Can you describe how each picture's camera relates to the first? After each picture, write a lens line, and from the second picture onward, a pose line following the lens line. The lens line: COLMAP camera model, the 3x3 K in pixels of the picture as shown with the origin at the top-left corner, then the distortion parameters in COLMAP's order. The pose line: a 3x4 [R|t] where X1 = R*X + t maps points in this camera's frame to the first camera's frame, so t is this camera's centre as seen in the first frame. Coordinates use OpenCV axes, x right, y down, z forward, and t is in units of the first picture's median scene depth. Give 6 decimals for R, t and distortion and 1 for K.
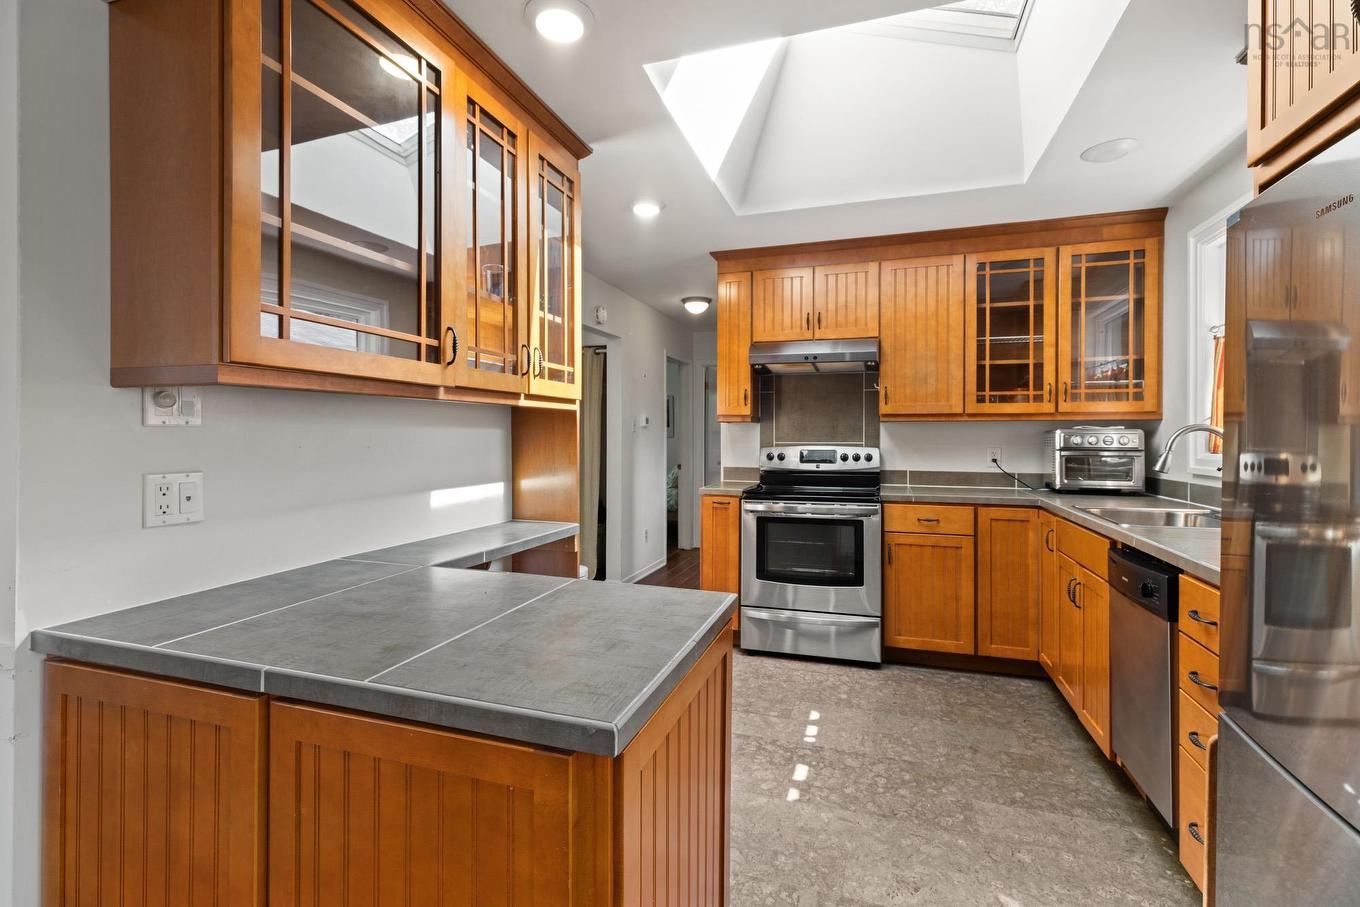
lens RADIAL K [[599.5, 0, 685.9], [0, 599.5, 433.5], [0, 0, 1]] dist [0.002979, -0.000057]
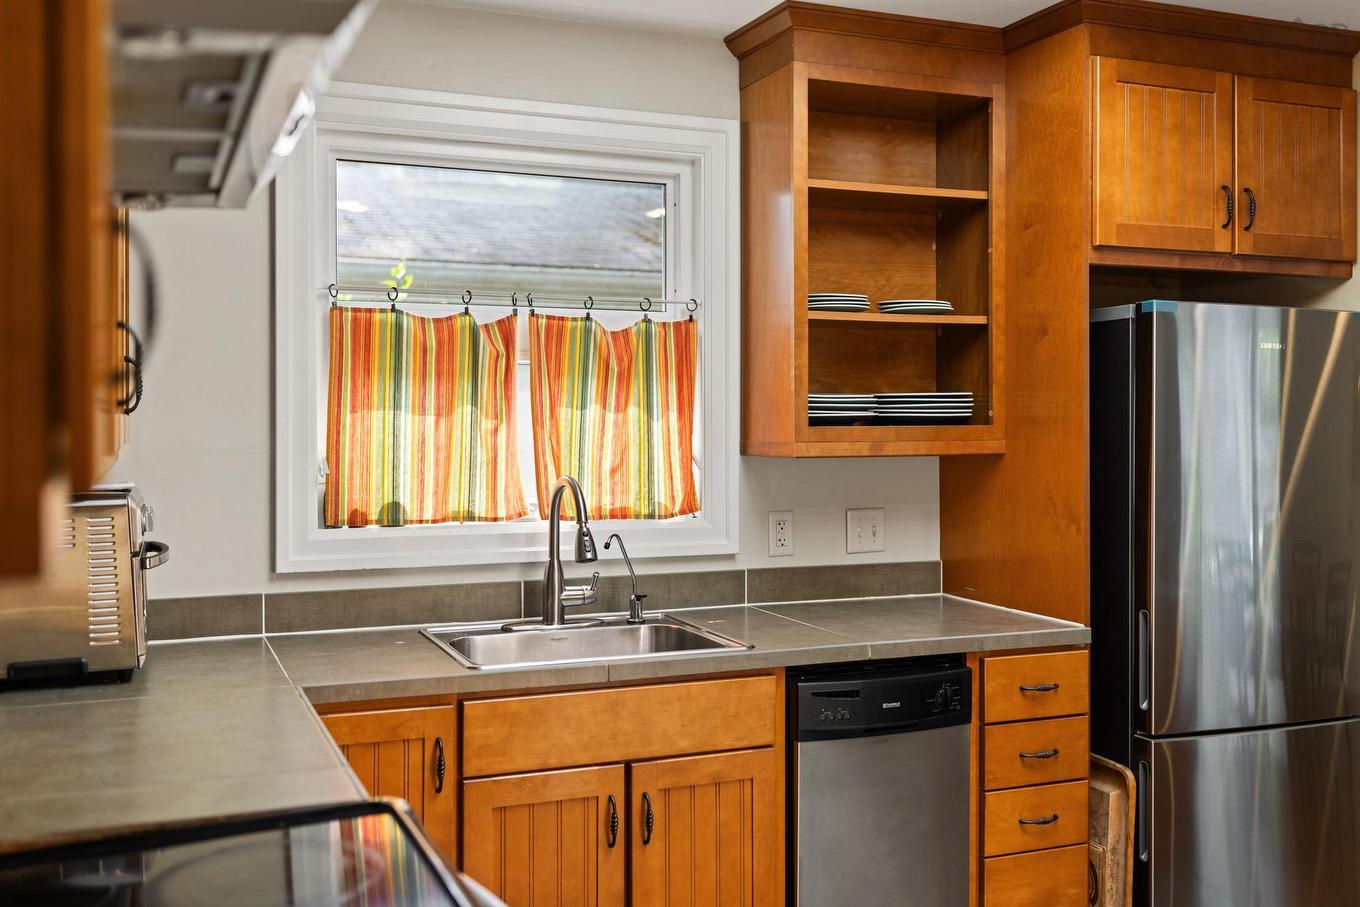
lens RADIAL K [[1299.4, 0, 678.5], [0, 1299.4, 435.7], [0, 0, 1]] dist [0.004209, 0.003112]
pose [[-0.647158, -0.006141, 0.762331, -0.147287], [-0.001860, 0.999977, 0.006476, -0.045727], [-0.762354, 0.002773, -0.647154, 1.249993]]
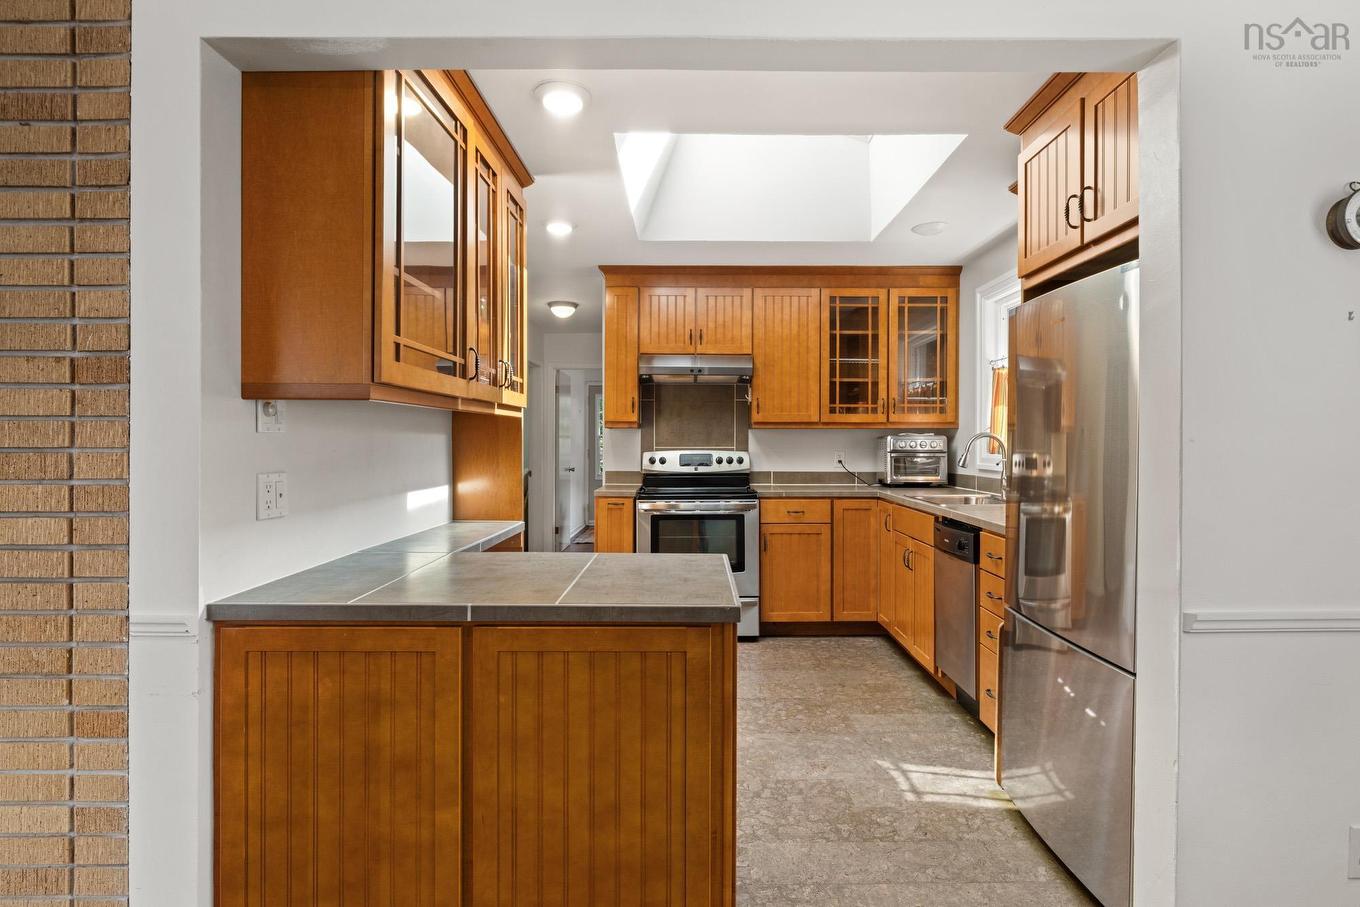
lens RADIAL K [[666.6, 0, 695.0], [0, 666.6, 440.1], [0, 0, 1]] dist [-0.001953, -0.000207]
pose [[0.949736, 0.000143, 0.313051, -0.195137], [-0.000740, 0.999998, 0.001789, -0.000076], [-0.313050, -0.001931, 0.949735, -0.186845]]
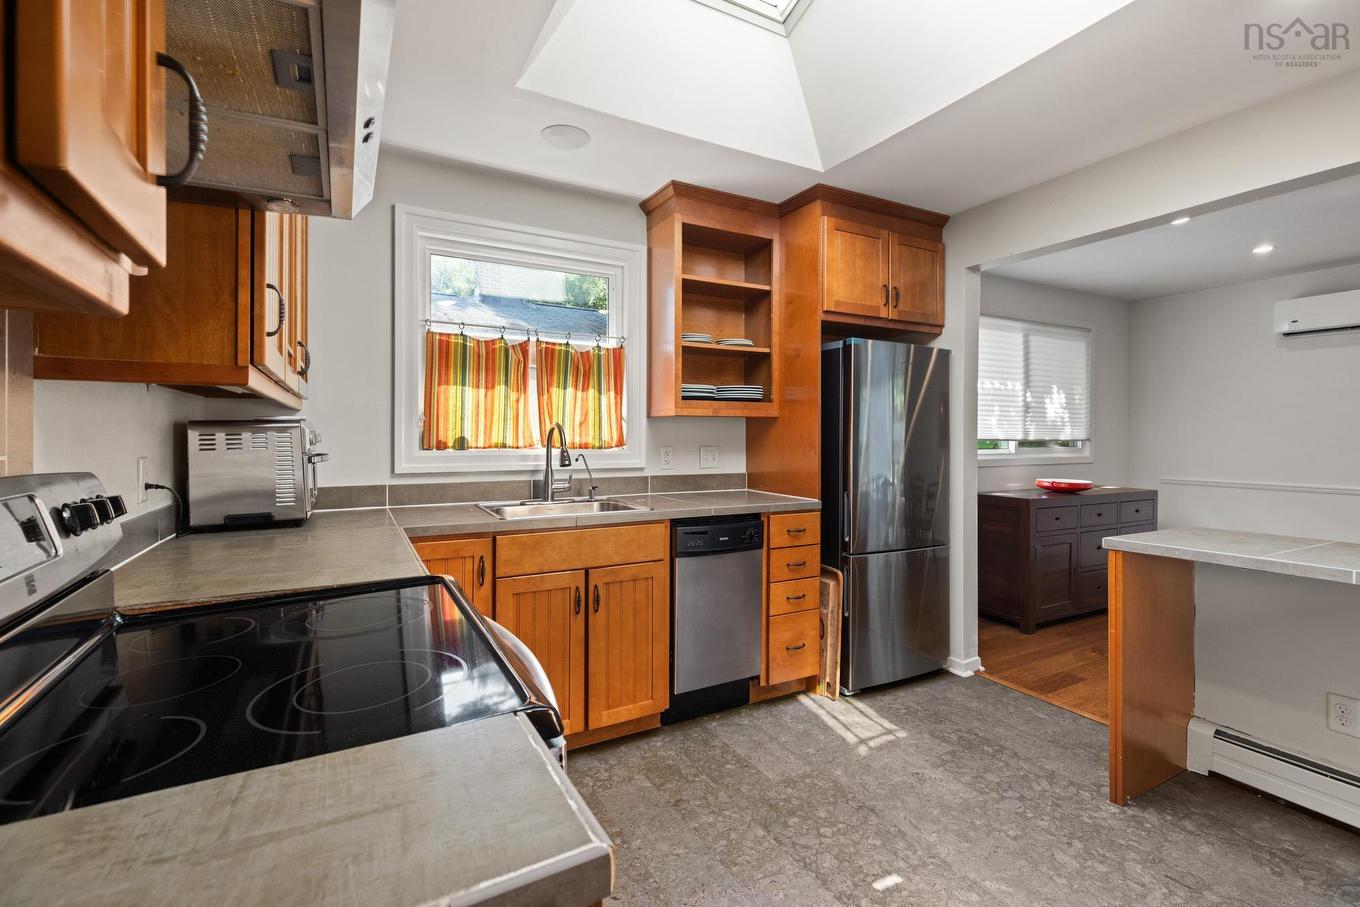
lens RADIAL K [[608.2, 0, 685.8], [0, 608.2, 438.2], [0, 0, 1]] dist [0.003749, -0.000498]
pose [[-0.729949, -0.006187, 0.683474, -0.082698], [-0.006438, 0.999977, 0.002177, 0.007390], [-0.683472, -0.002811, -0.729972, 1.192568]]
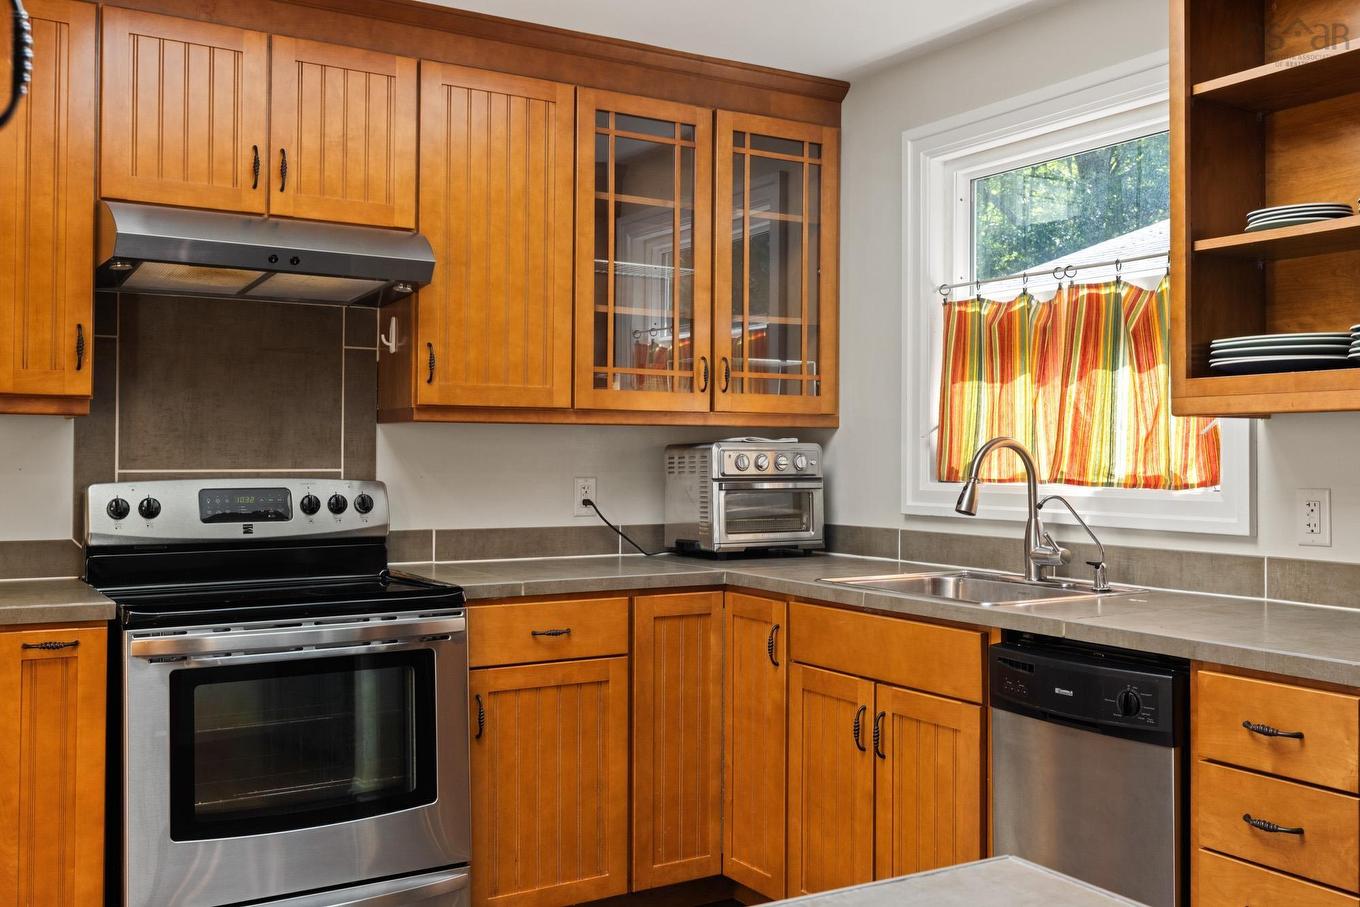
lens RADIAL K [[1299.4, 0, 678.5], [0, 1299.4, 435.7], [0, 0, 1]] dist [0.004209, 0.003112]
pose [[0.656348, 0.011744, 0.754367, -0.298902], [-0.005239, 0.999926, -0.011008, 0.000150], [-0.754440, 0.003272, 0.656360, 0.248563]]
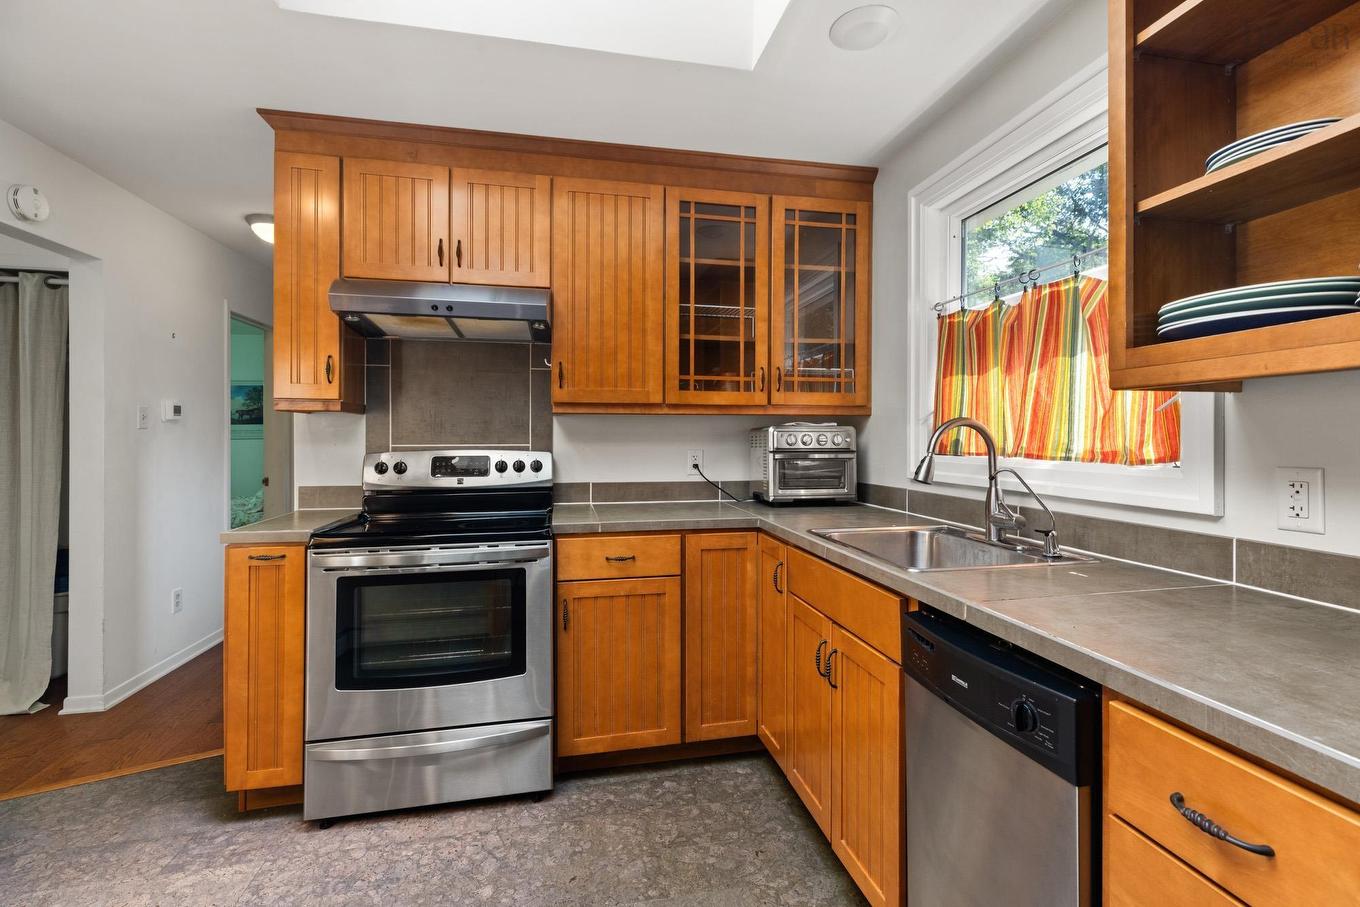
lens RADIAL K [[608.2, 0, 685.8], [0, 608.2, 438.2], [0, 0, 1]] dist [0.003749, -0.000498]
pose [[0.868961, -0.002507, 0.494874, 0.126163], [-0.000617, 0.999981, 0.006150, 0.004147], [-0.494880, -0.005649, 0.868943, 0.361101]]
